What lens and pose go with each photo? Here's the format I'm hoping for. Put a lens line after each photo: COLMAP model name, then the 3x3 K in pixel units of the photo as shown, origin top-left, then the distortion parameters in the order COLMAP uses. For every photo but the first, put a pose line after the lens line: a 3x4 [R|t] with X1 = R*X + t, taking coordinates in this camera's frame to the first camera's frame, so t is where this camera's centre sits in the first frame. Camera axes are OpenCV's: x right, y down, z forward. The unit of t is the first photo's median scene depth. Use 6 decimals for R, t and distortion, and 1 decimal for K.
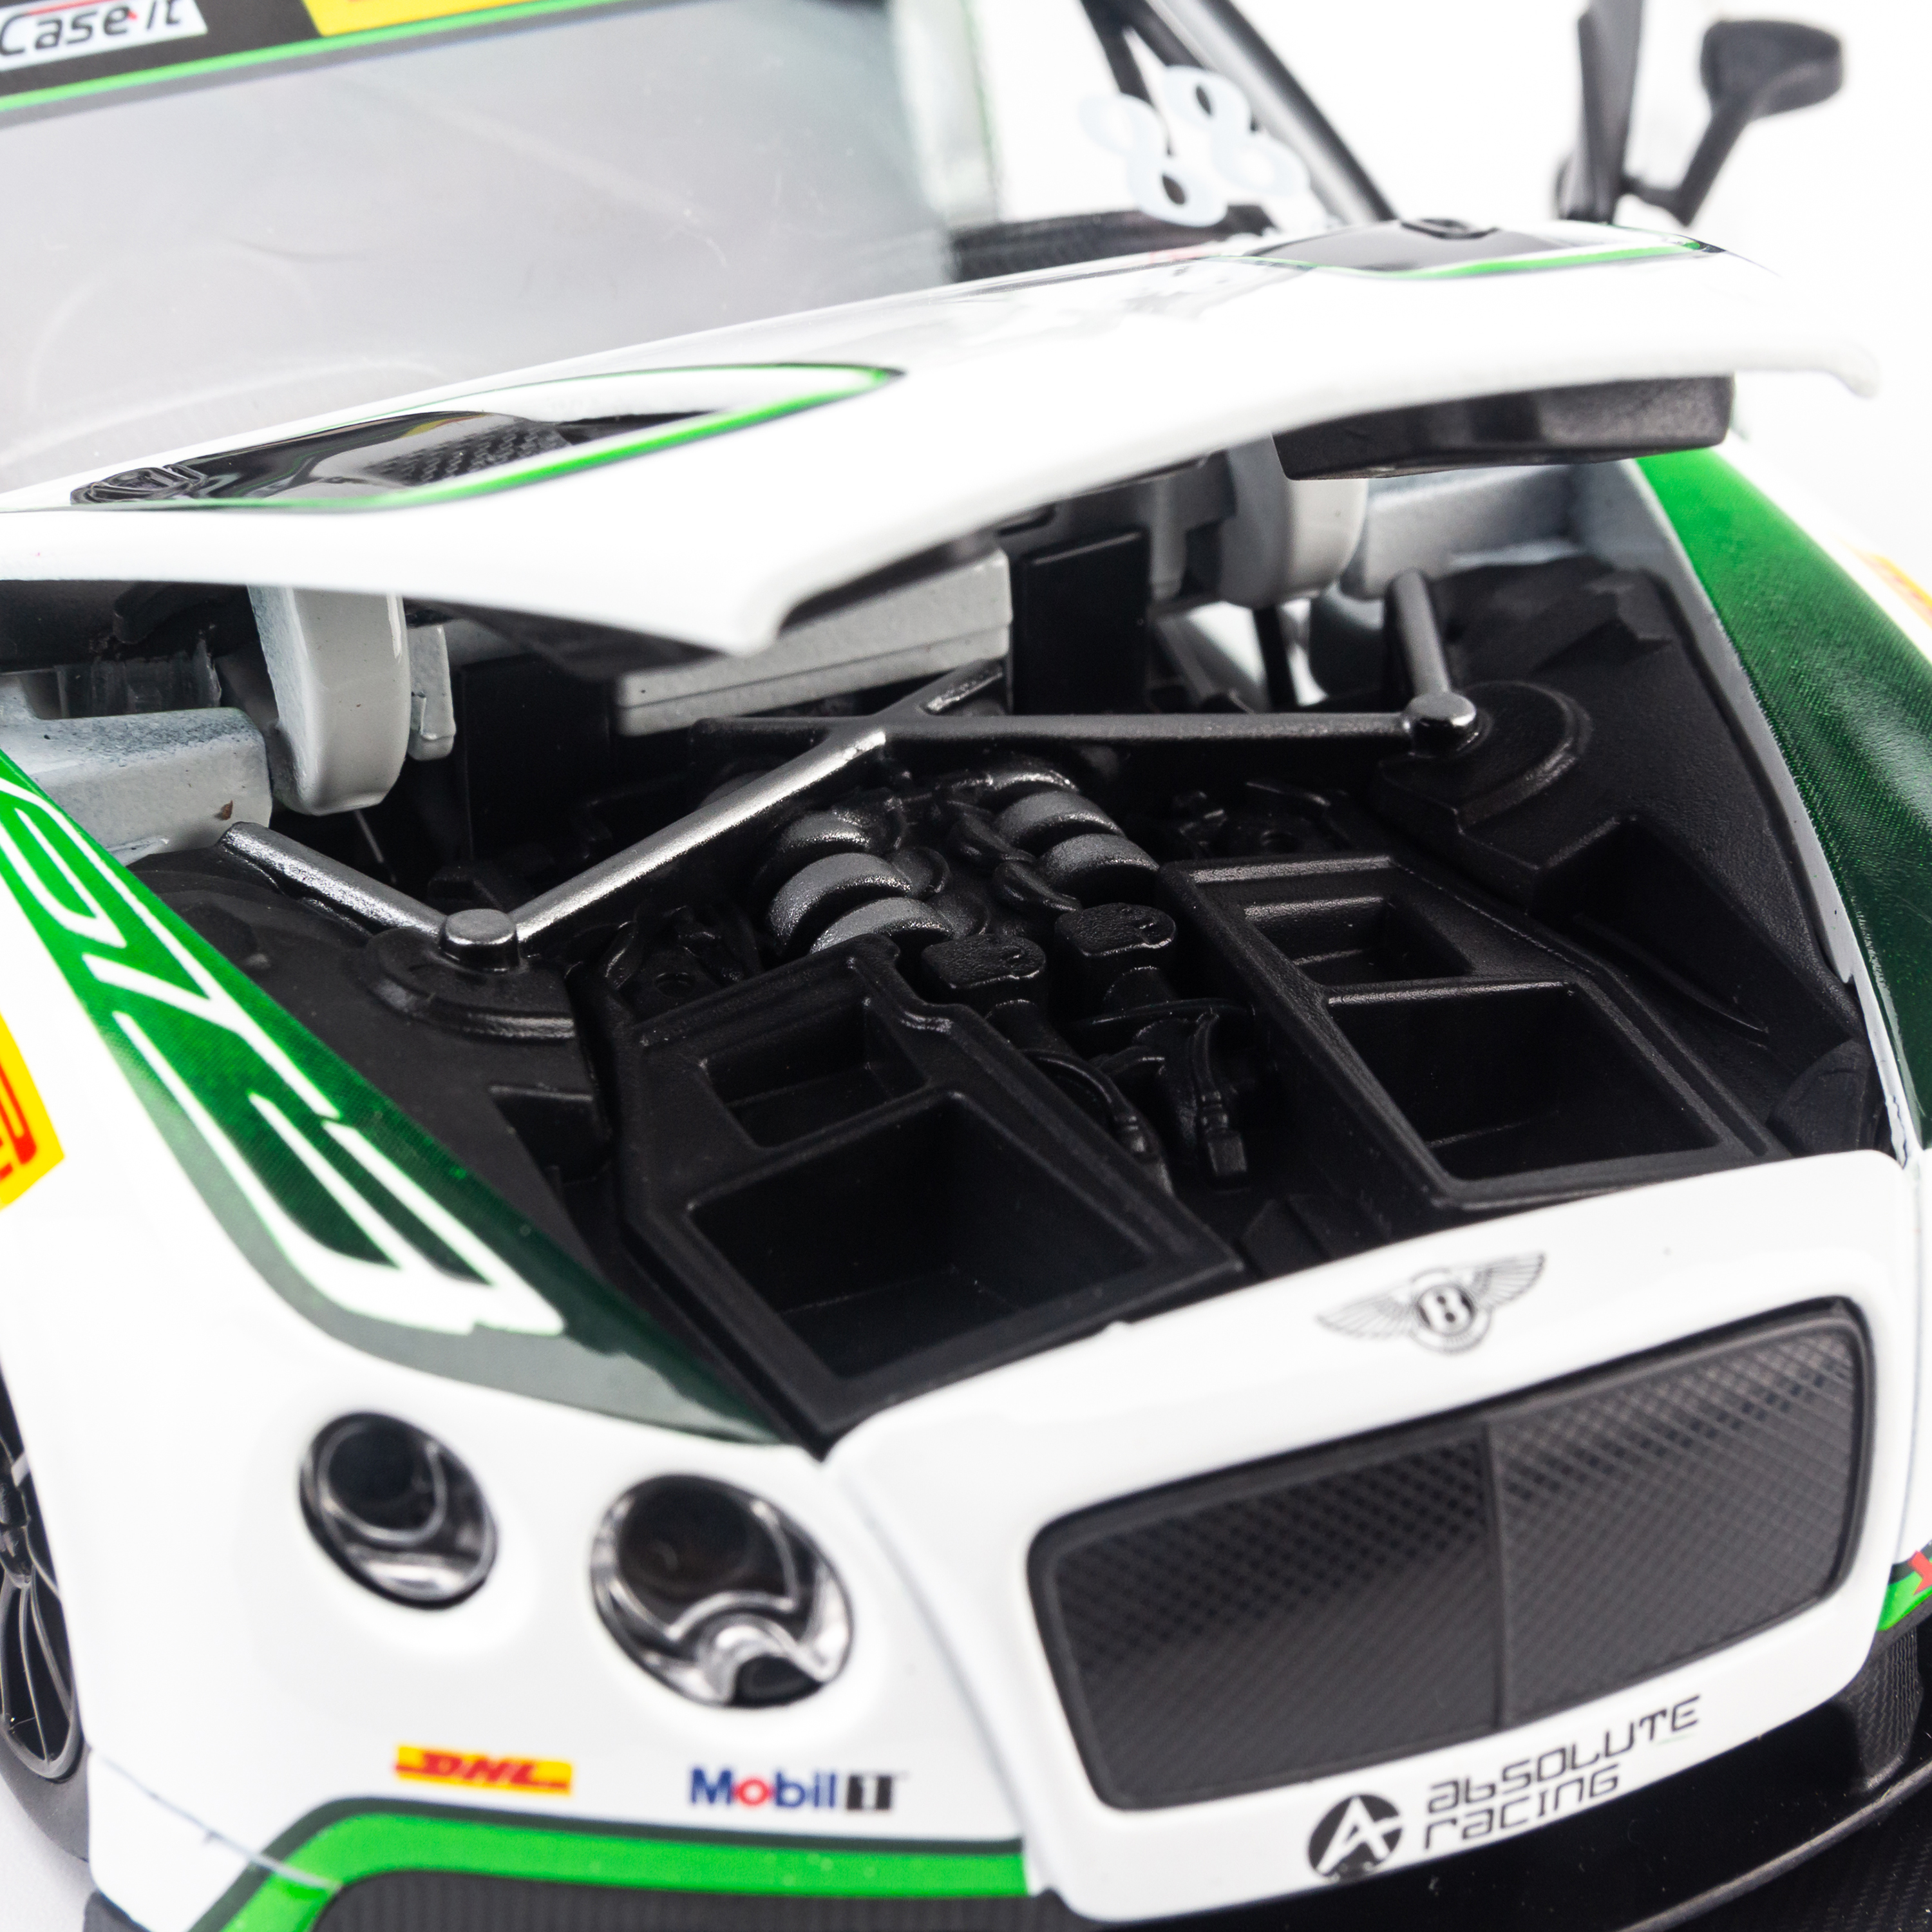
lens RADIAL K [[5596.1, 0, 966.0], [0, 5596.1, 966.0], [0, 0, 1]] dist [-0.236520, -0.696627]
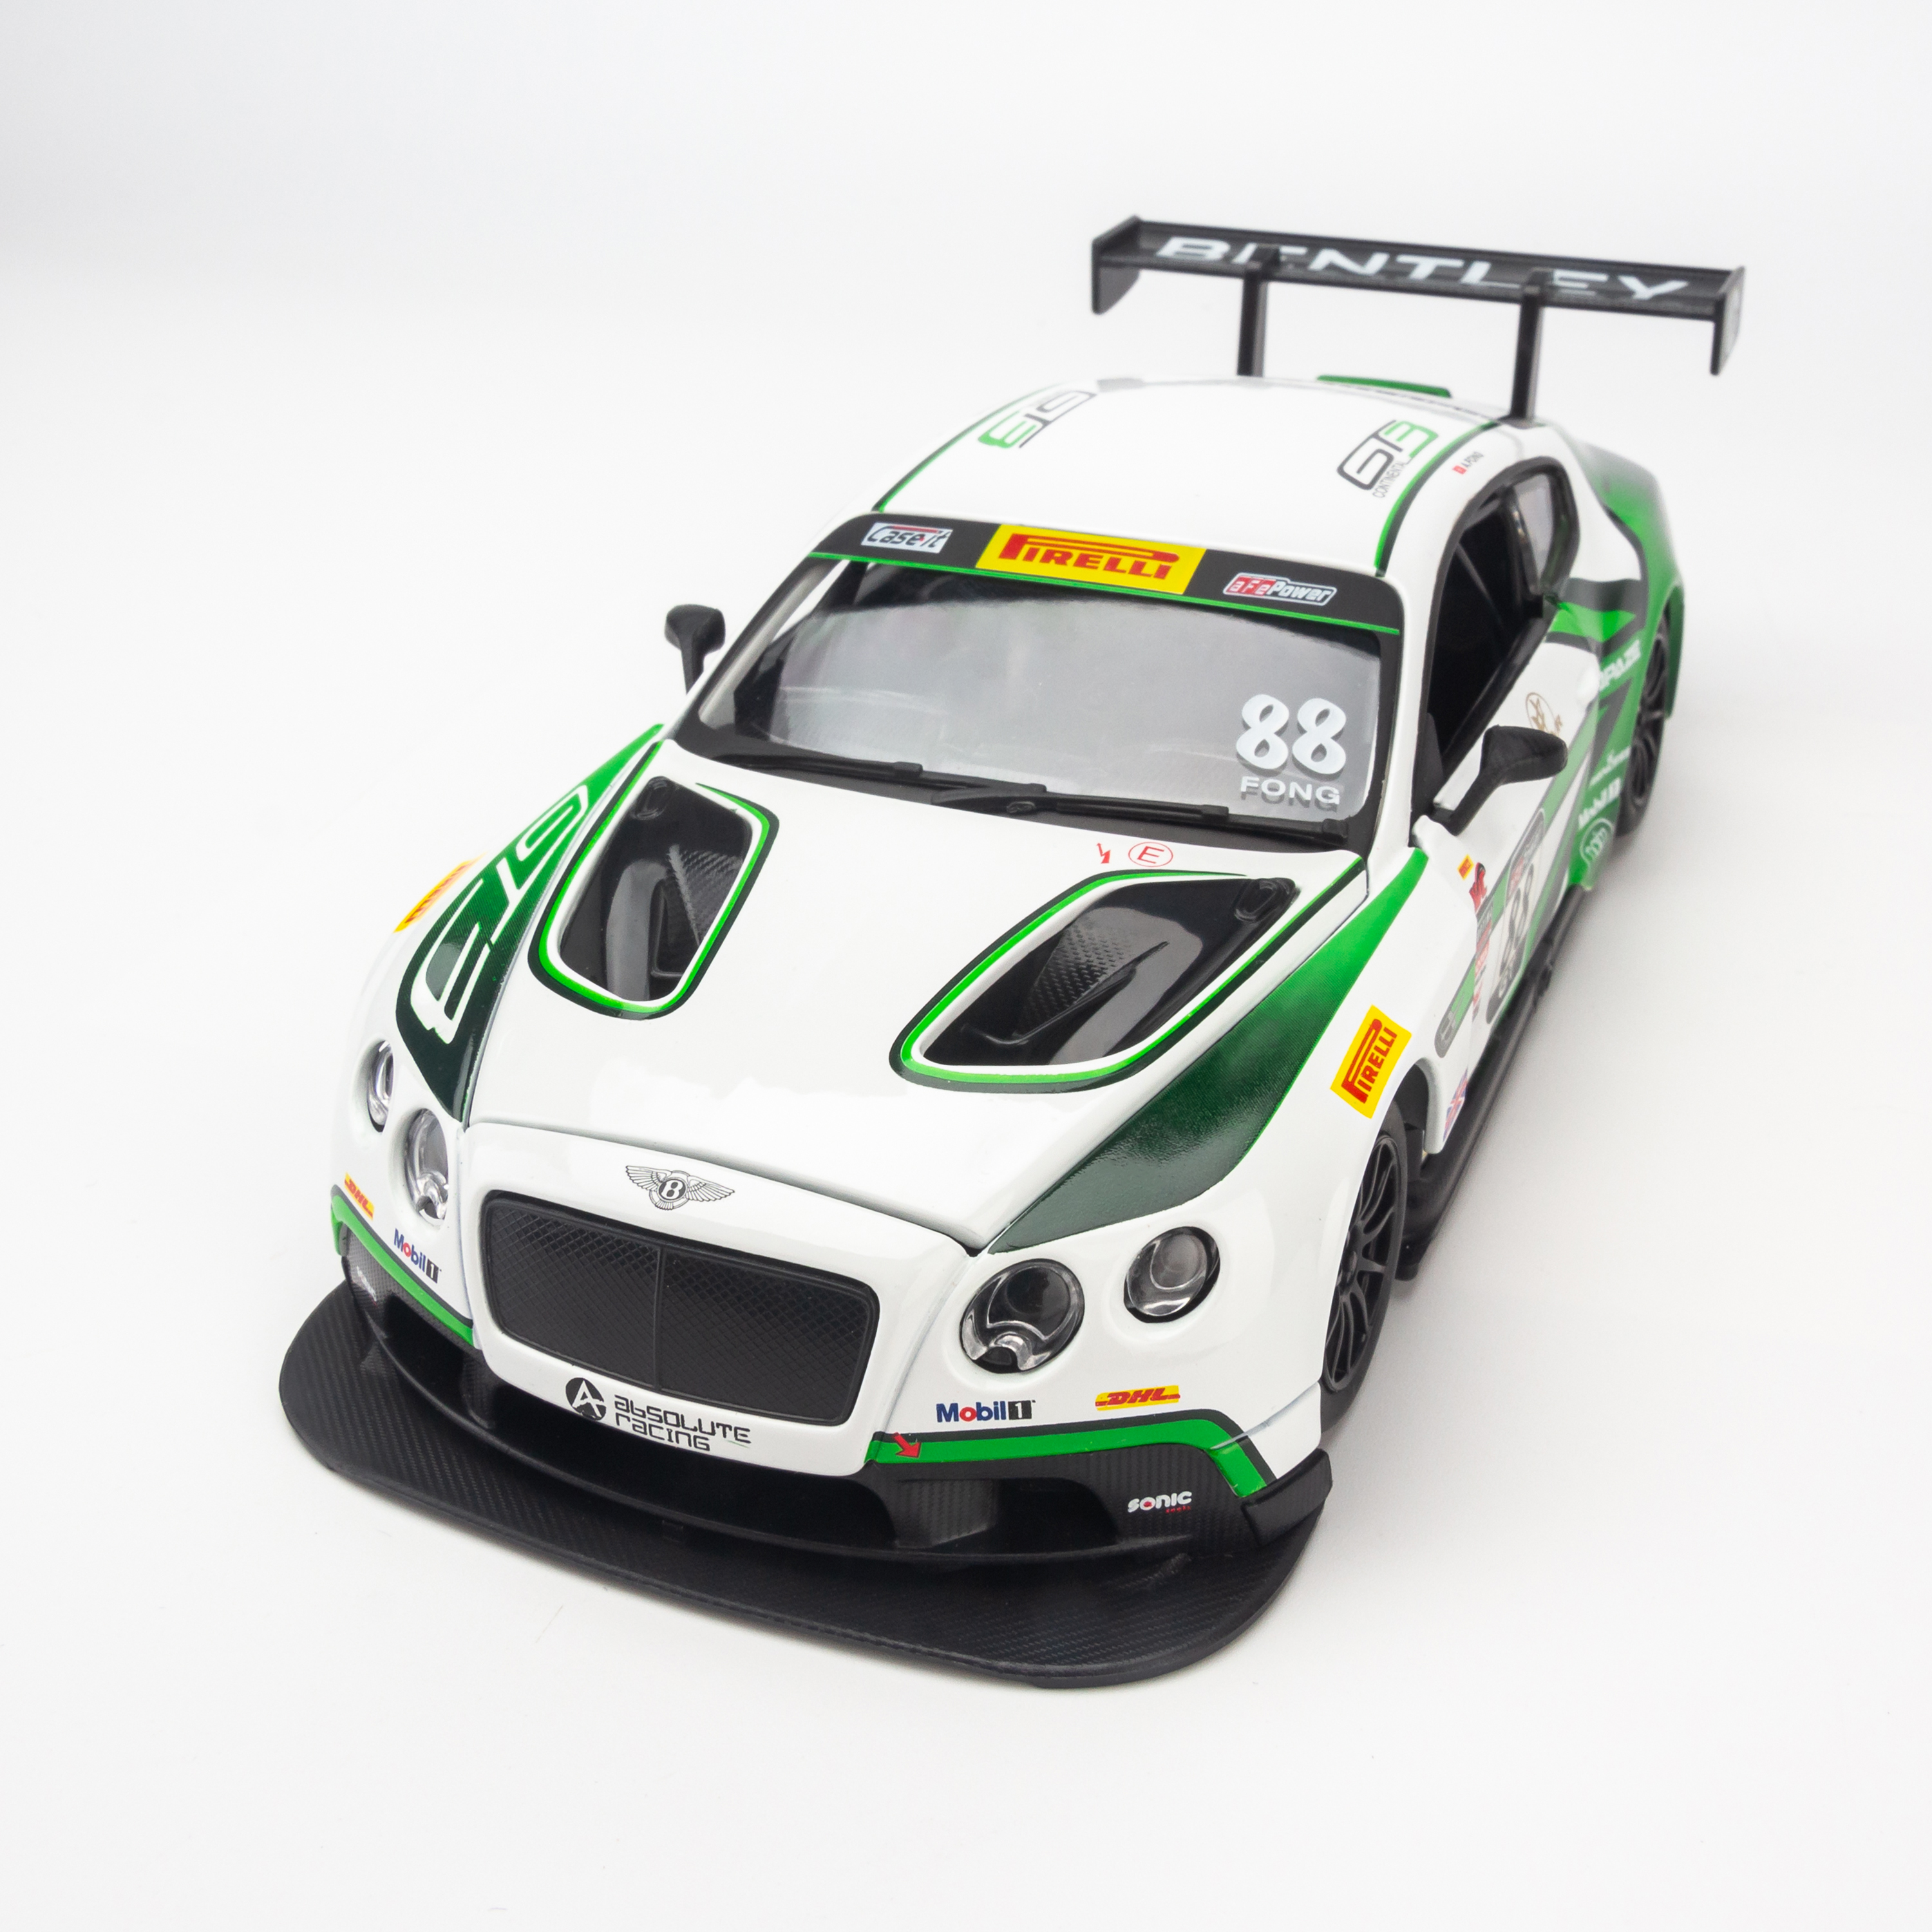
lens RADIAL K [[2504.9, 0, 1006.6], [0, 2504.9, 962.1], [0, 0, 1]] dist [-0.258475, 0.406574]
pose [[0.672219, 0.345792, -0.654637, 0.755153], [-0.375100, 0.921407, 0.101532, -0.160768], [0.638296, 0.177303, 0.749094, 0.351636]]
